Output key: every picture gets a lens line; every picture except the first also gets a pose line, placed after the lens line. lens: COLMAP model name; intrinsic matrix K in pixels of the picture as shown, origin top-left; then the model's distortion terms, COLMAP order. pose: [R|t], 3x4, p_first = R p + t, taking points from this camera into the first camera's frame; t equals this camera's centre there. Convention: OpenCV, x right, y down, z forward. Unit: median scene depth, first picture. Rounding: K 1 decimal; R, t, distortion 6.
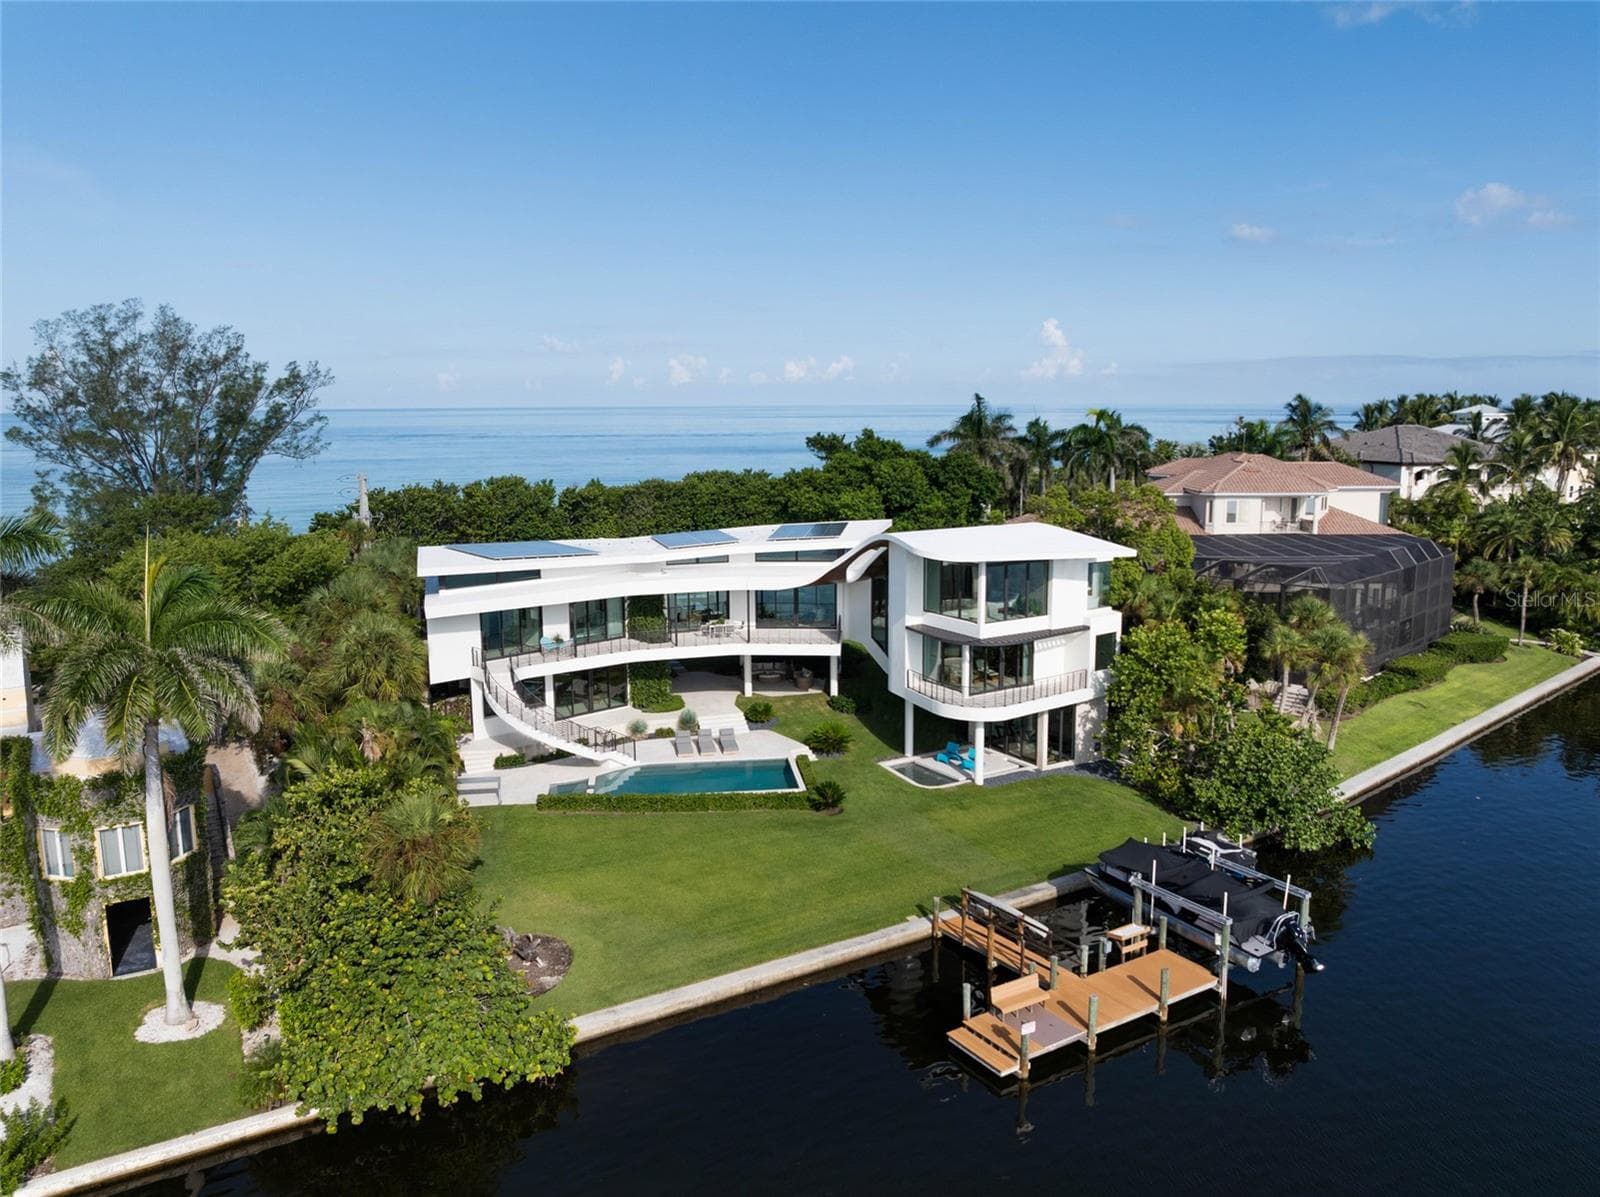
lens RADIAL K [[1204.2, 0, 801.4], [0, 1204.2, 567.2], [0, 0, 1]] dist [0.005804, -0.010964]
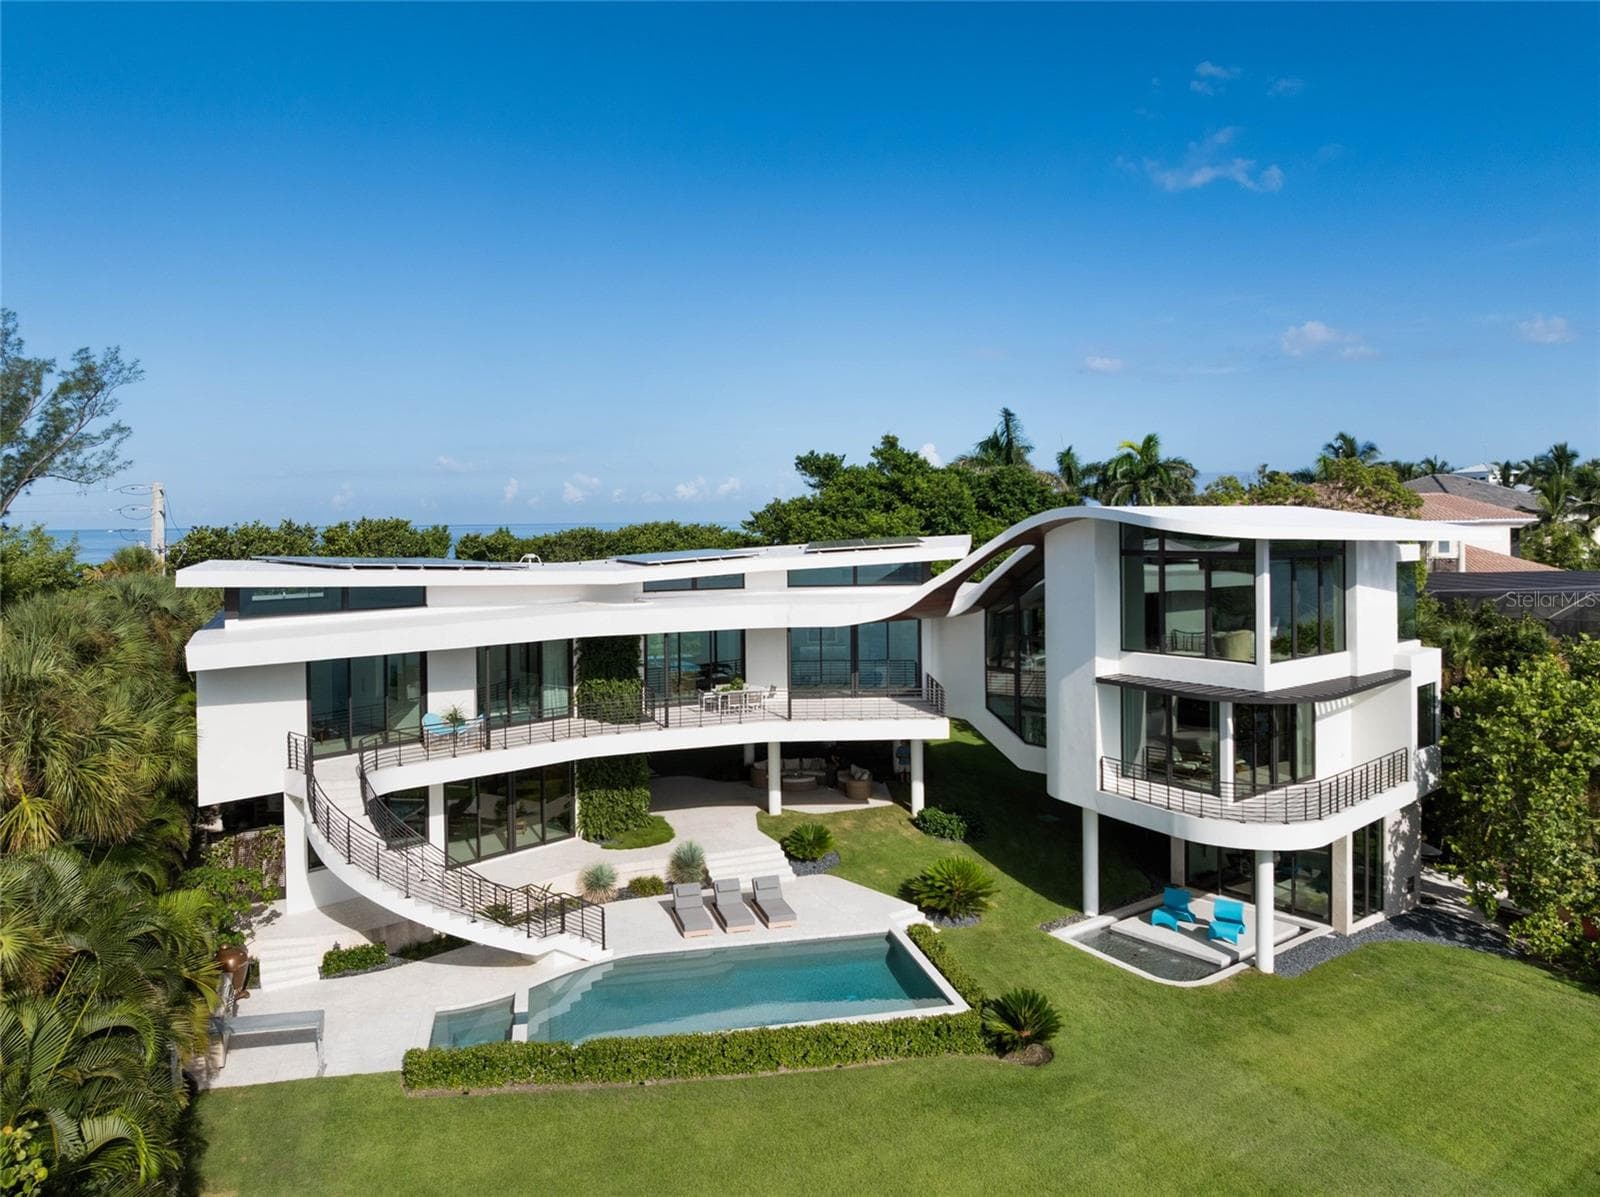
lens RADIAL K [[1168.8, 0, 806.4], [0, 1168.8, 506.5], [0, 0, 1]] dist [-0.032806, 0.004909]
pose [[0.995156, -0.002629, 0.098269, -0.098653], [0.017047, 0.989113, -0.146168, 0.046860], [-0.096814, 0.147135, 0.984367, 0.467900]]
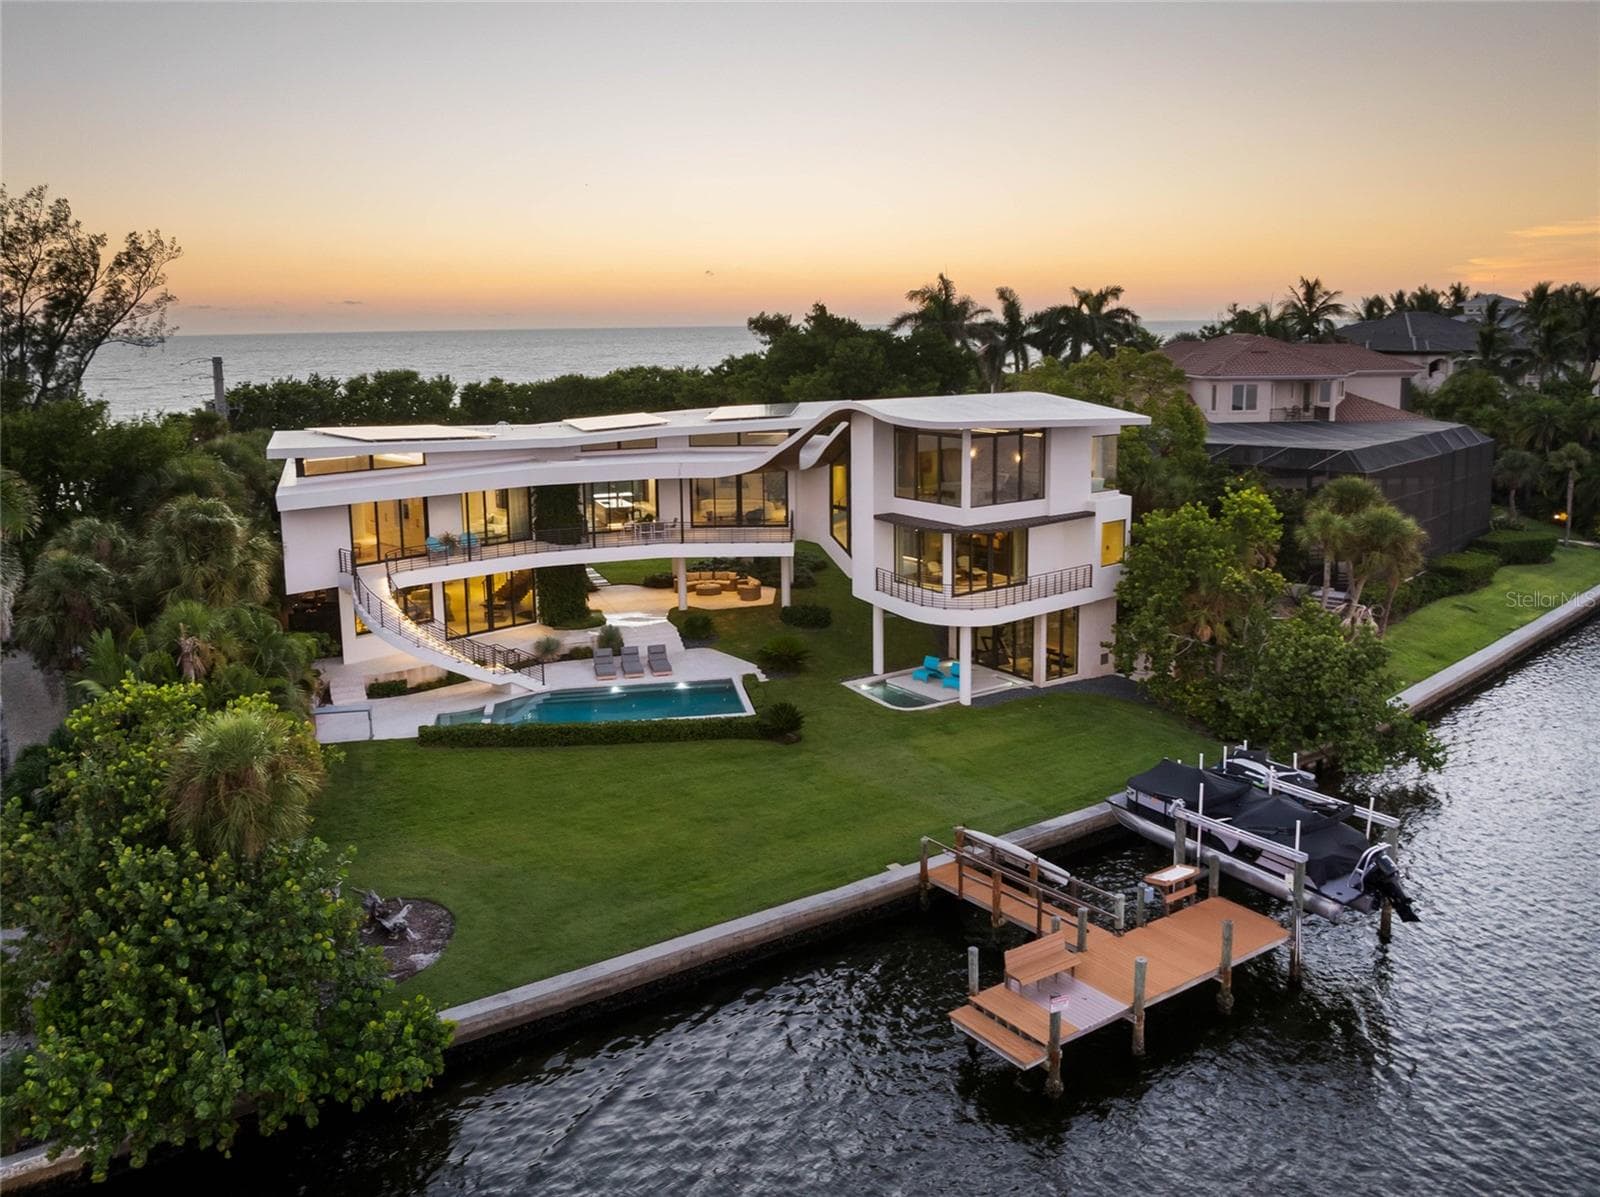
lens RADIAL K [[1306.6, 0, 799.3], [0, 1306.6, 486.5], [0, 0, 1]] dist [0.010519, -0.007283]
pose [[0.998947, -0.012356, 0.044176, -0.003110], [0.012904, 0.999843, -0.012136, 0.039047], [-0.044019, 0.012693, 0.998950, 0.108220]]
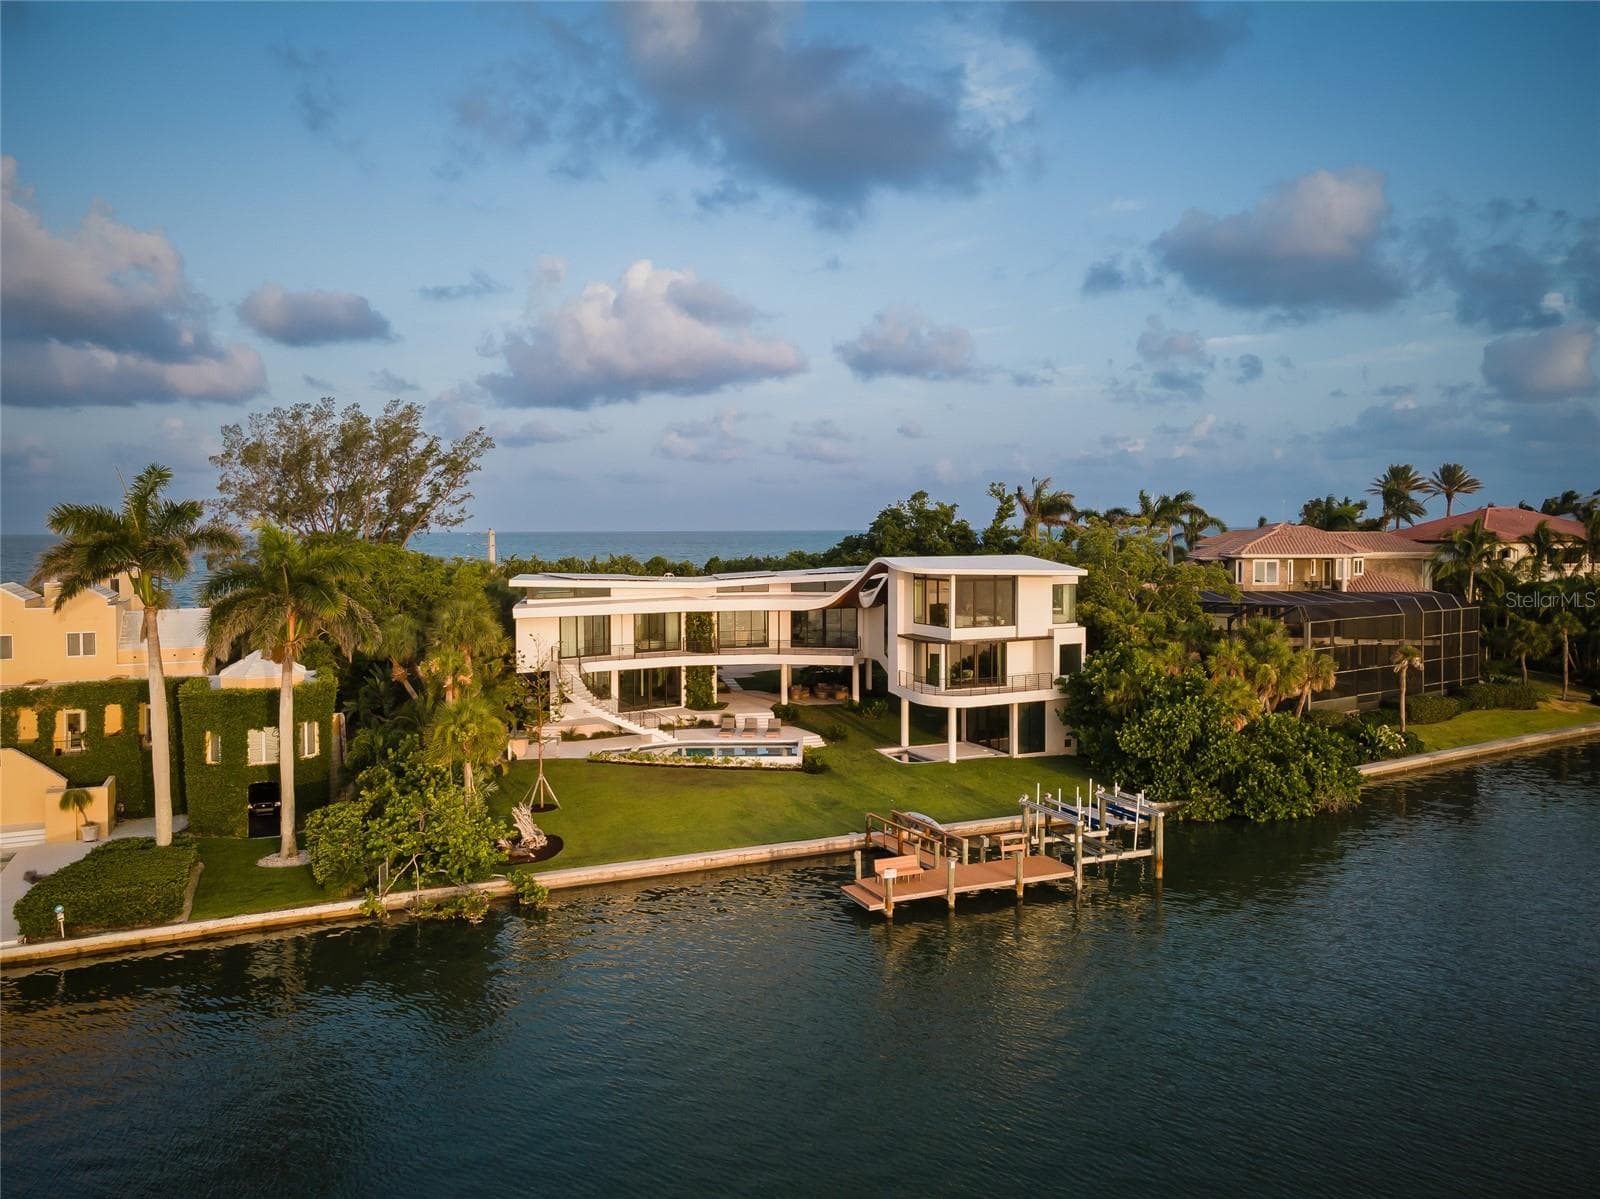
lens RADIAL K [[1168.8, 0, 781.0], [0, 1168.8, 587.5], [0, 0, 1]] dist [-0.032806, 0.004909]
pose [[0.987414, 0.008836, -0.157911, 0.153360], [-0.022735, 0.995999, -0.086428, 0.105846], [0.156516, 0.088930, 0.983664, -0.165271]]
